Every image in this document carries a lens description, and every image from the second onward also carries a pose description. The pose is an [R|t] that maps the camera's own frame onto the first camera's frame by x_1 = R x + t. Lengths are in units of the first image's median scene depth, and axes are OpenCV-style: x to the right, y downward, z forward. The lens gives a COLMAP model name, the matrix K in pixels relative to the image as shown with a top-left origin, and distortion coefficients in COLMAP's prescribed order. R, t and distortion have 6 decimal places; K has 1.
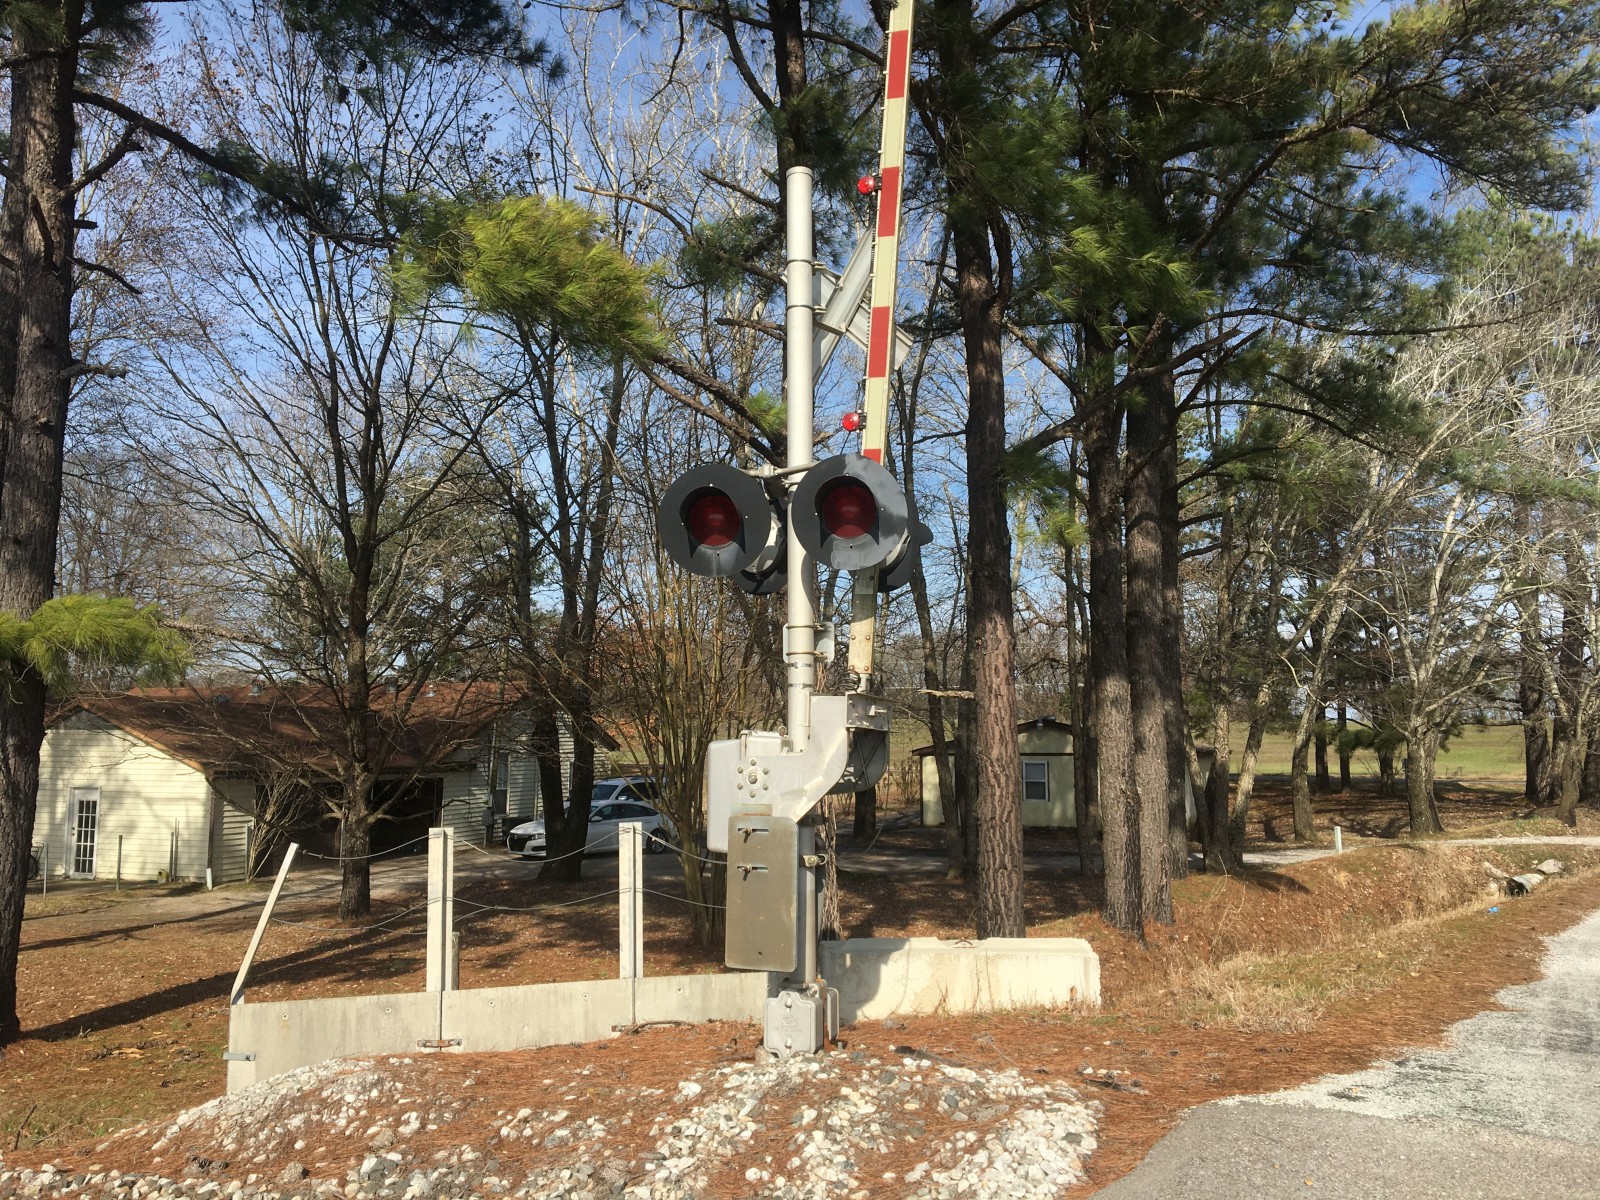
lens RADIAL K [[1366.1, 0, 755.2], [0, 1366.1, 604.5], [0, 0, 1]] dist [0.118038, -0.154709]
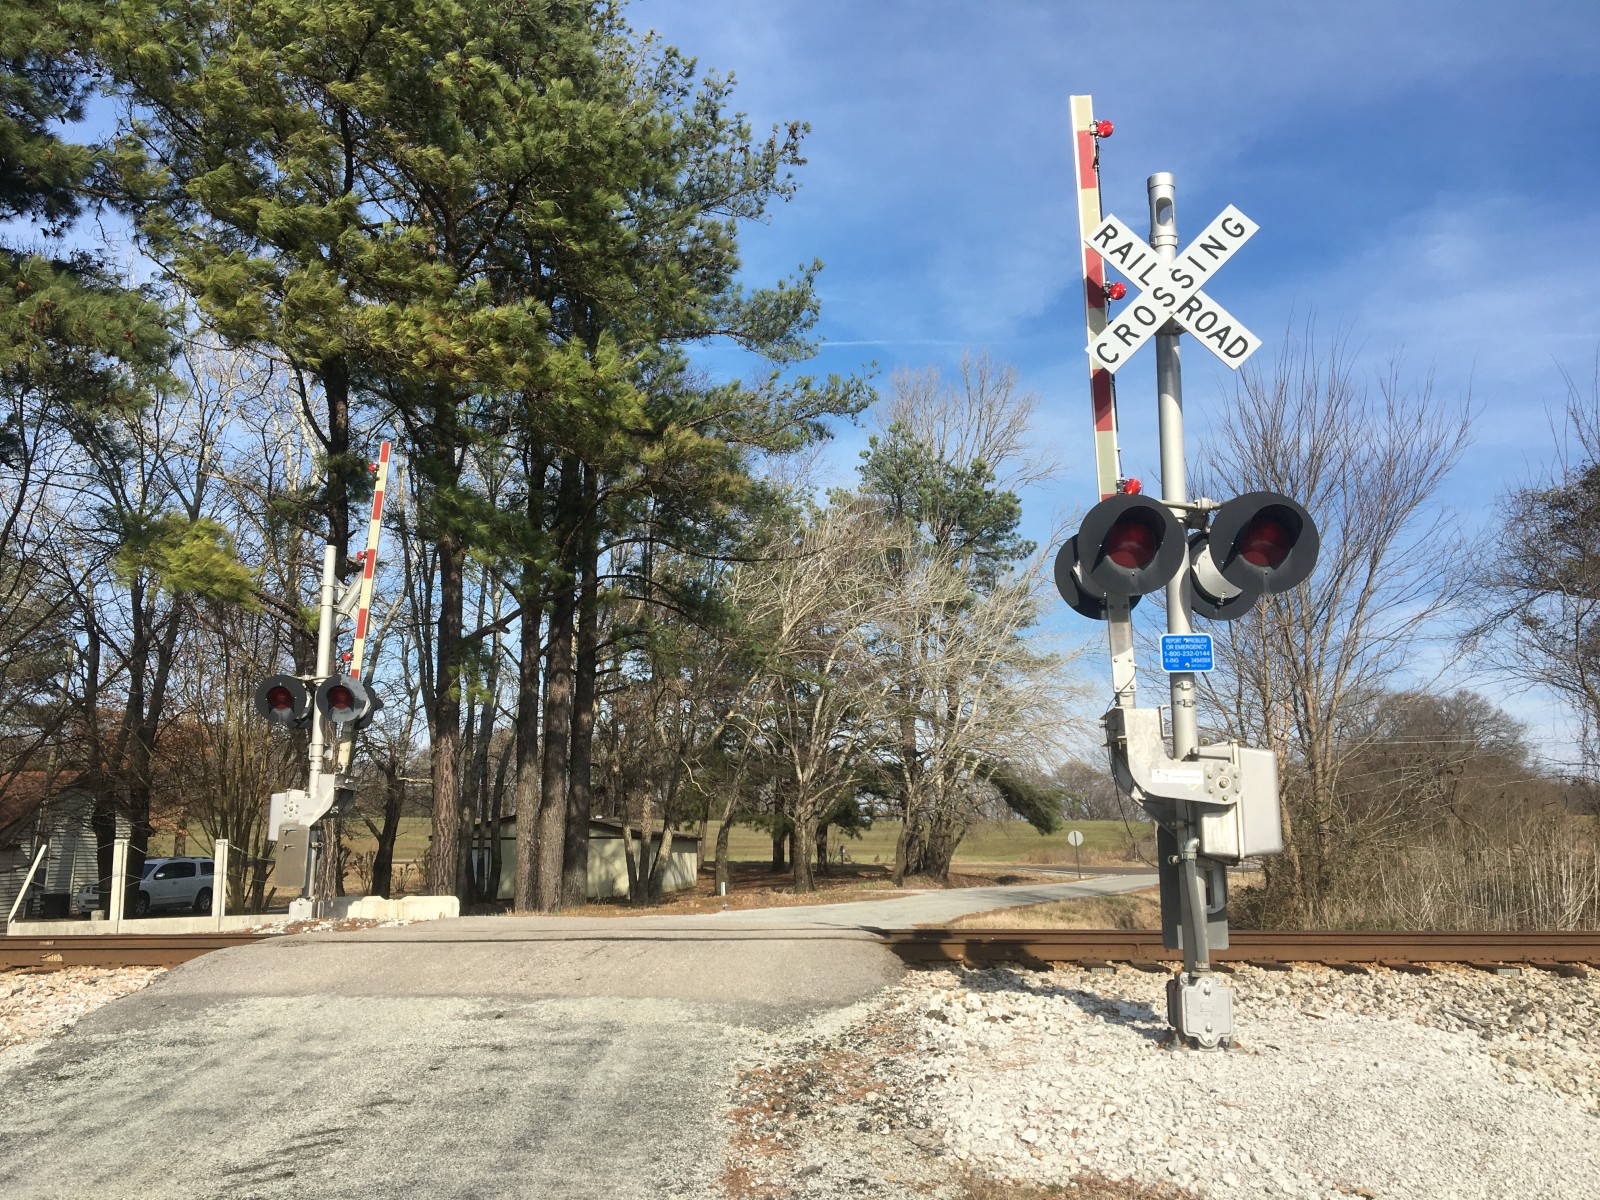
lens RADIAL K [[1352.2, 0, 763.5], [0, 1352.2, 605.4], [0, 0, 1]] dist [0.116813, -0.145934]
pose [[0.945733, 0.060040, 0.319348, -0.006583], [-0.036924, 0.996273, -0.077958, -0.065162], [-0.322839, 0.061936, 0.944425, -1.424819]]
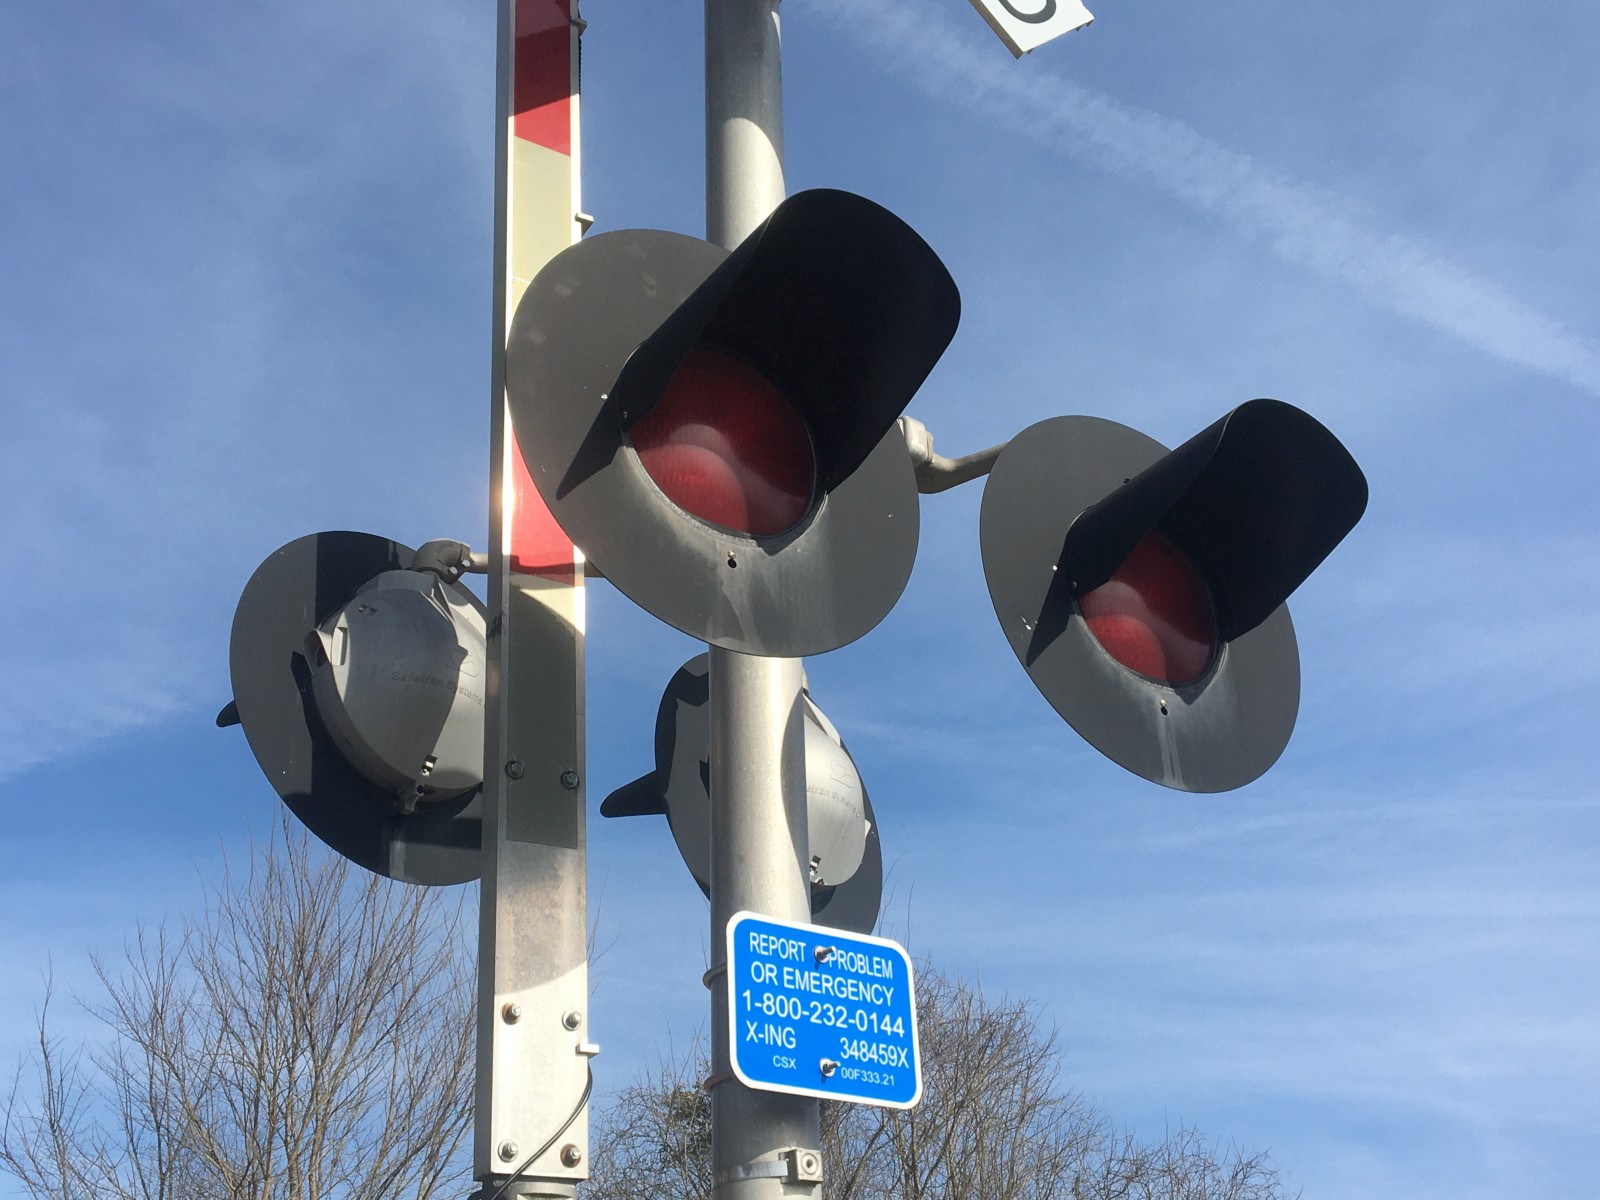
lens RADIAL K [[1862.1, 0, 800.0], [0, 1862.1, 600.0], [0, 0, 1]] dist [0.106590, 0.006814]
pose [[0.533506, 0.402577, 0.743844, 0.340326], [-0.058626, 0.894946, -0.442307, -0.046347], [-0.843762, 0.192365, 0.501060, -0.765991]]
